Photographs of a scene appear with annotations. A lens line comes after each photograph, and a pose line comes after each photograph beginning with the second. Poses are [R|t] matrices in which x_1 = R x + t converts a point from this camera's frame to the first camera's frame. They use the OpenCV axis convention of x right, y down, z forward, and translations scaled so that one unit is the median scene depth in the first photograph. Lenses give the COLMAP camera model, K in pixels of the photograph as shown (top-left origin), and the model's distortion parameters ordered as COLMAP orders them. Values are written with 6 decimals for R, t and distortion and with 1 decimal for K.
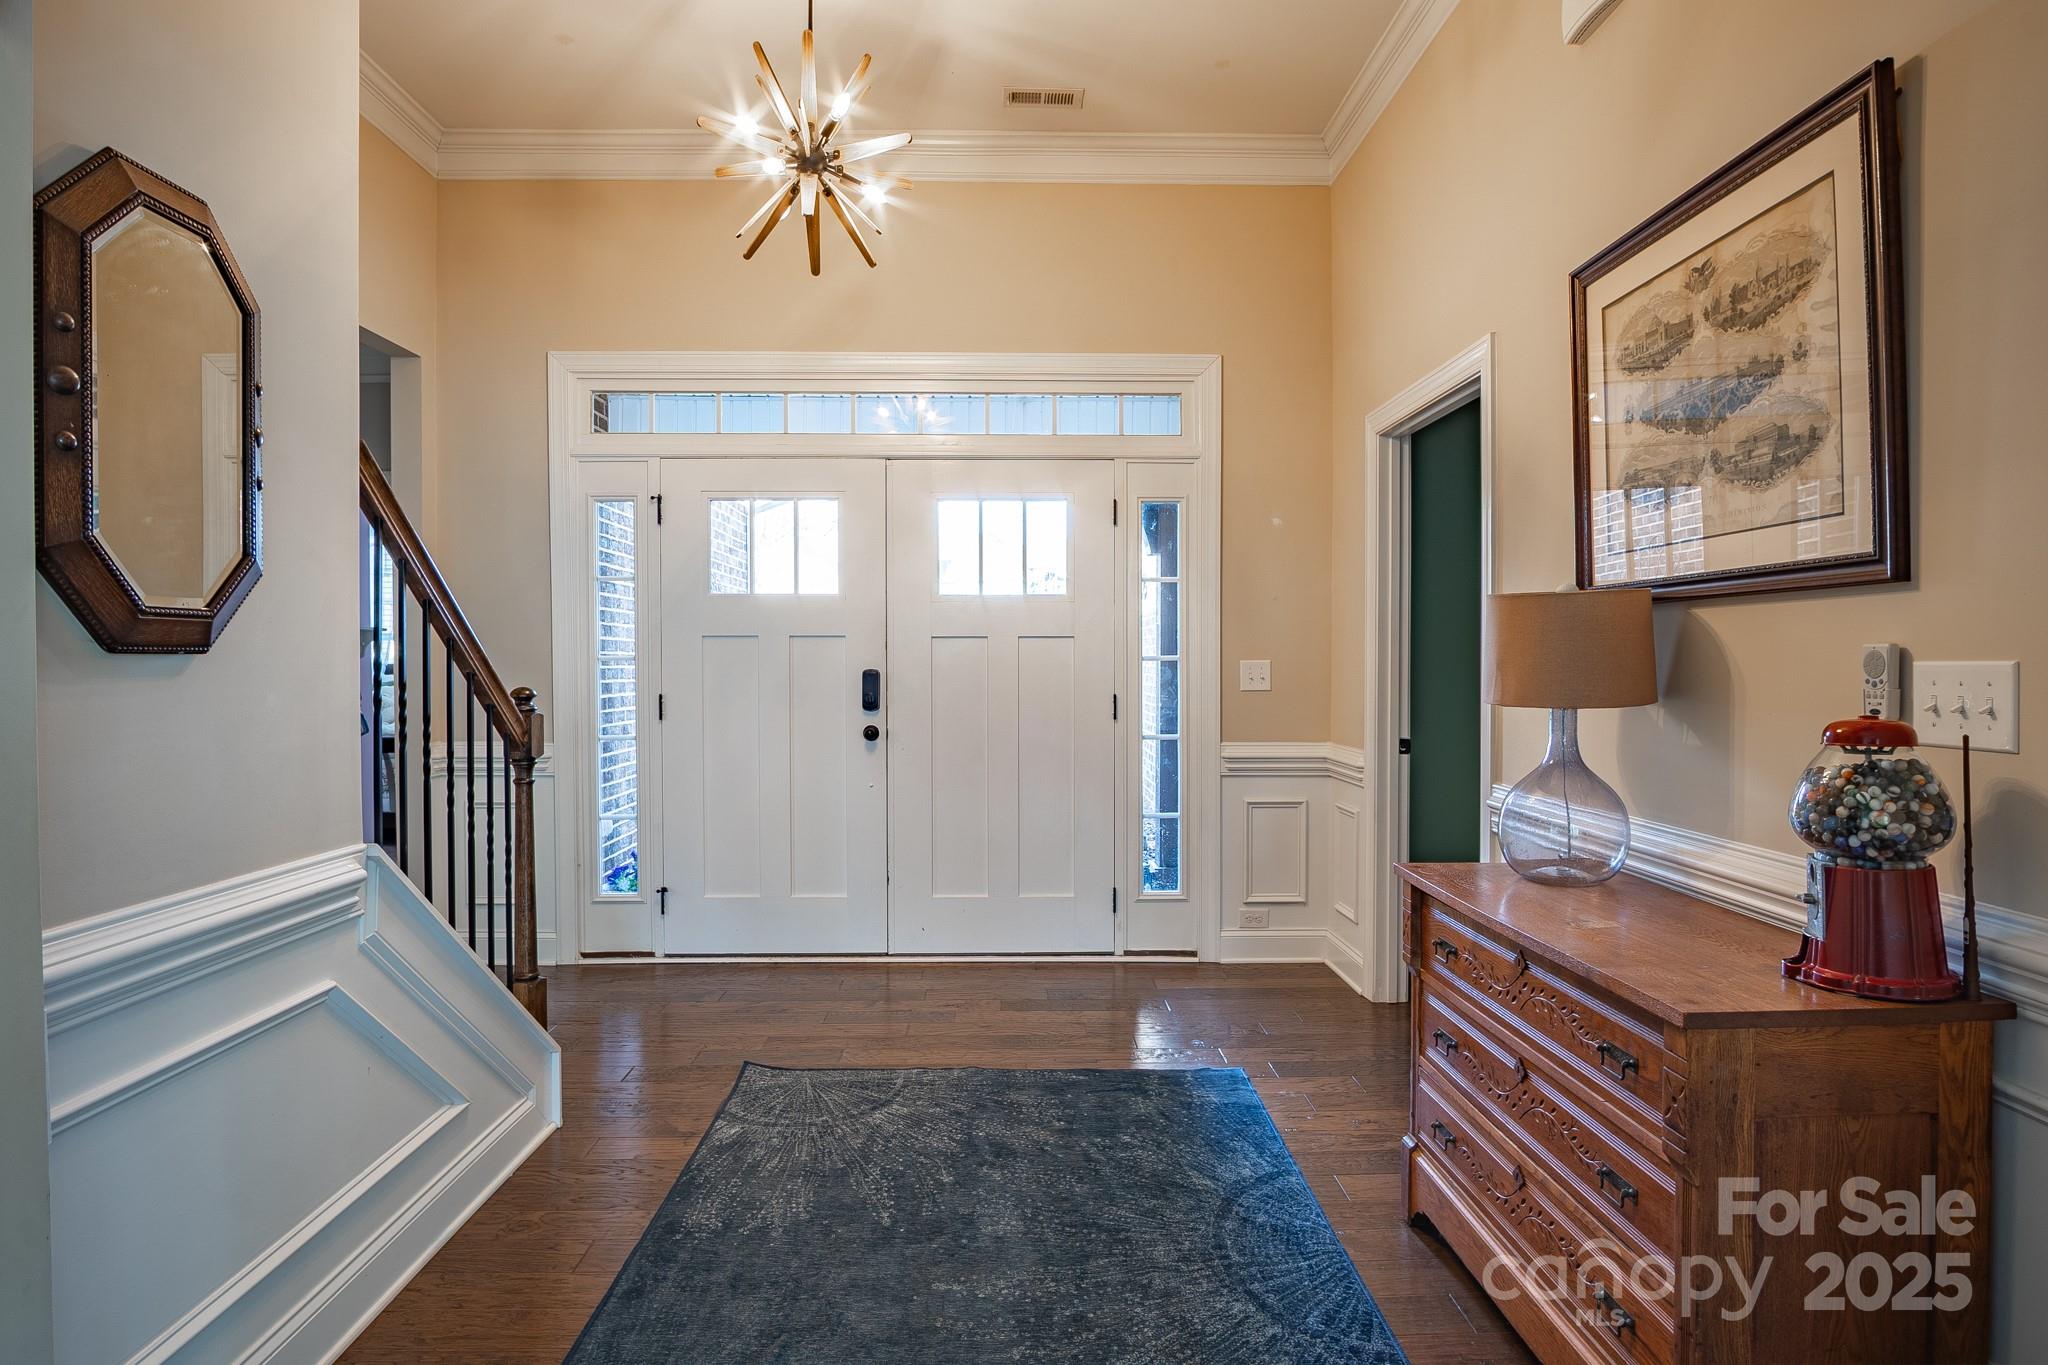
lens RADIAL K [[1132.8, 0, 1037.4], [0, 1132.8, 670.5], [0, 0, 1]] dist [-0.022918, 0.003274]
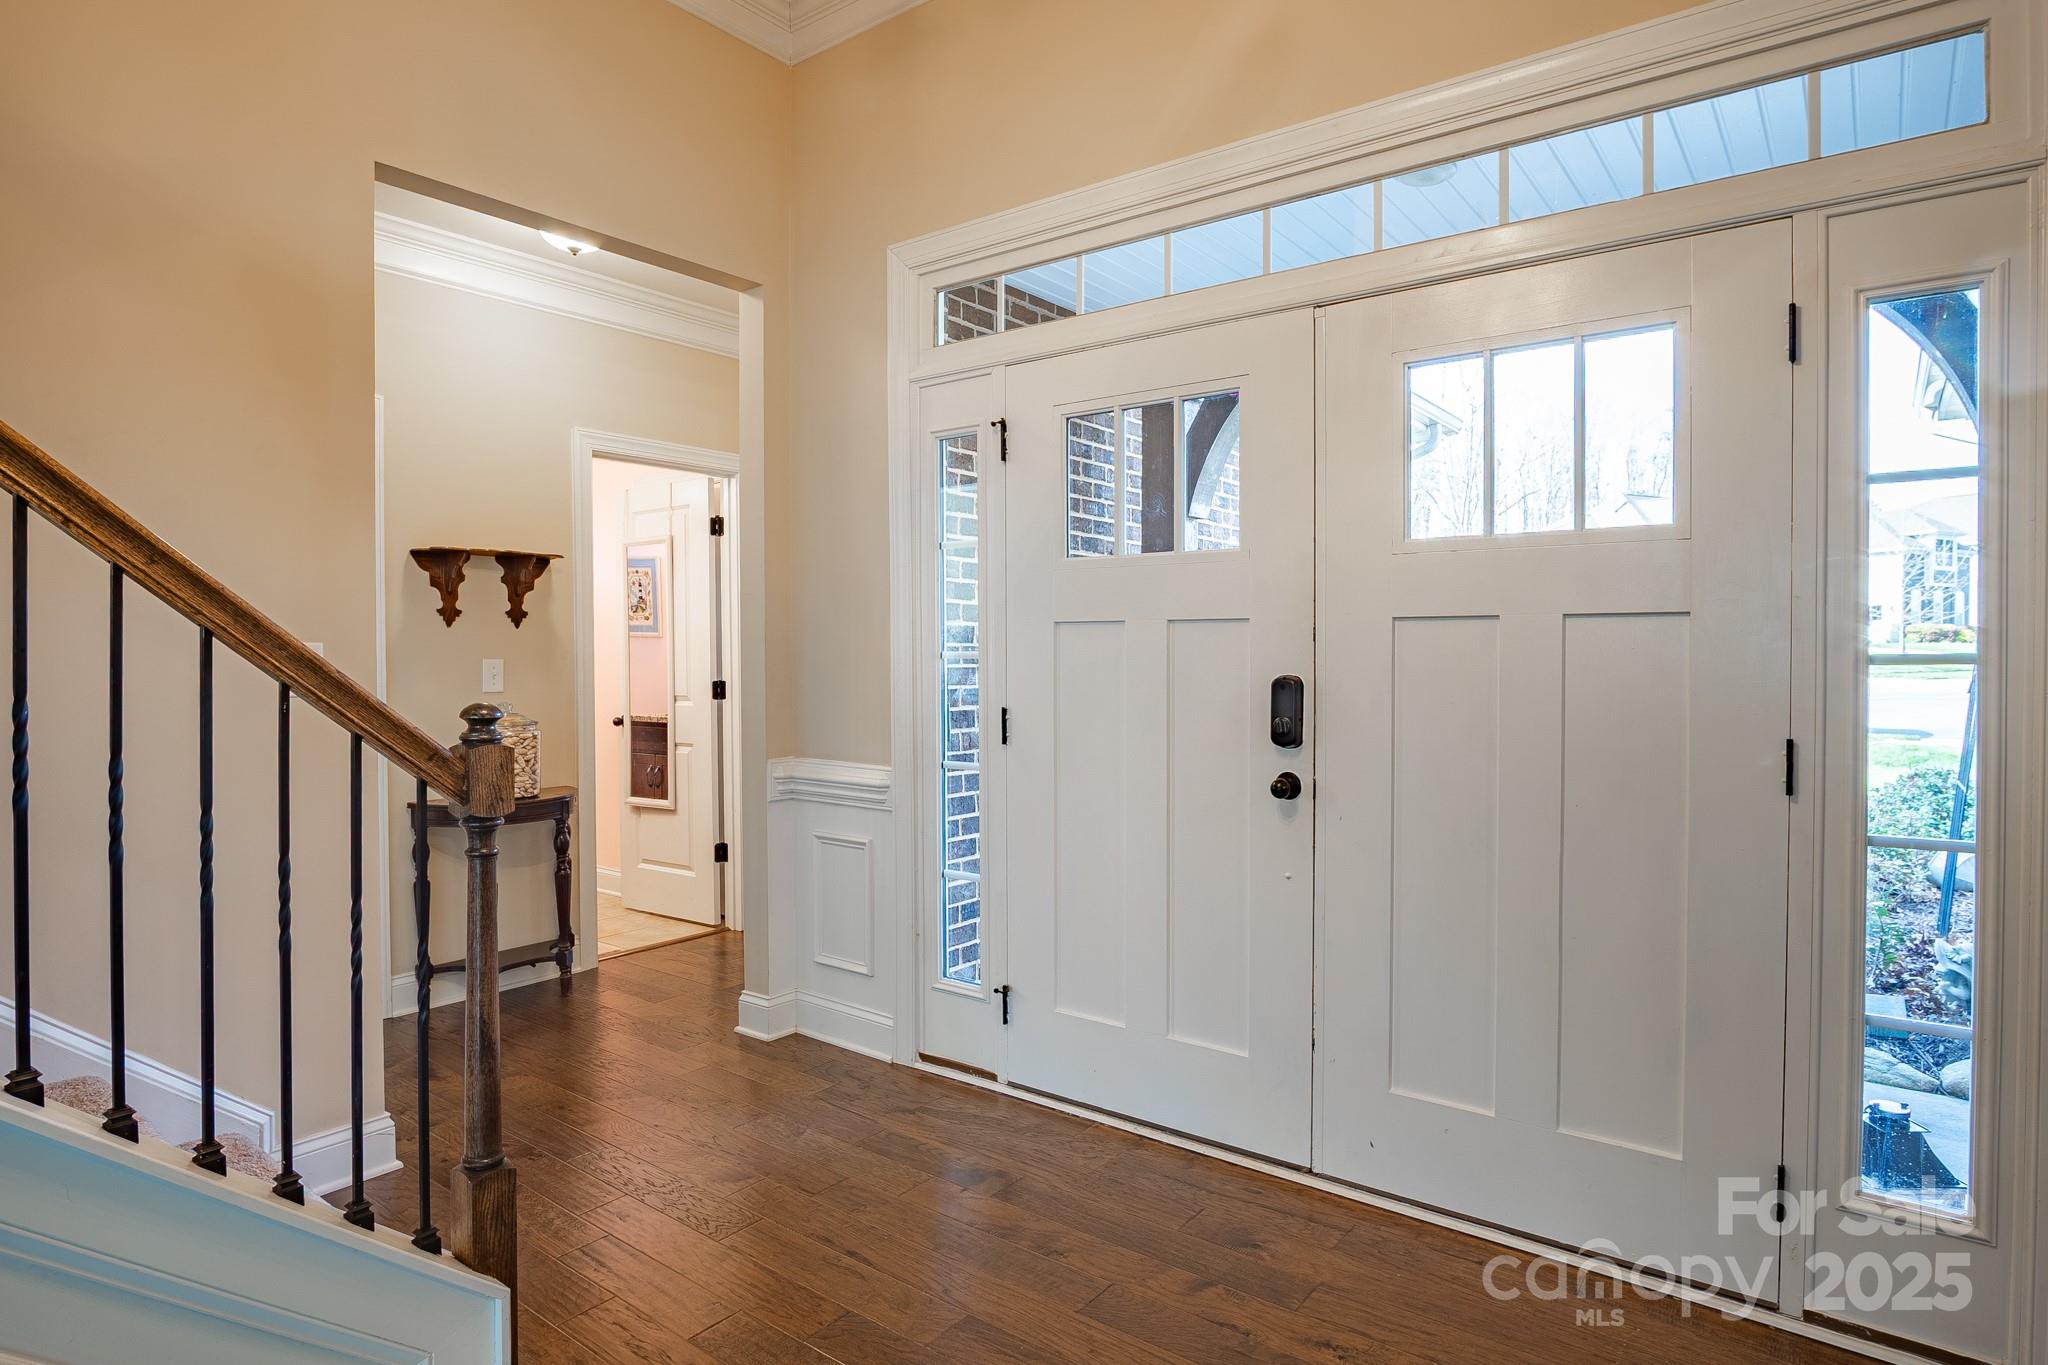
lens RADIAL K [[1132.8, 0, 1037.4], [0, 1132.8, 670.5], [0, 0, 1]] dist [-0.022918, 0.003274]
pose [[0.774367, 0.012642, -0.632610, 0.119381], [-0.009220, 0.999920, 0.008696, -0.007659], [0.632669, -0.000902, 0.774422, 0.469573]]
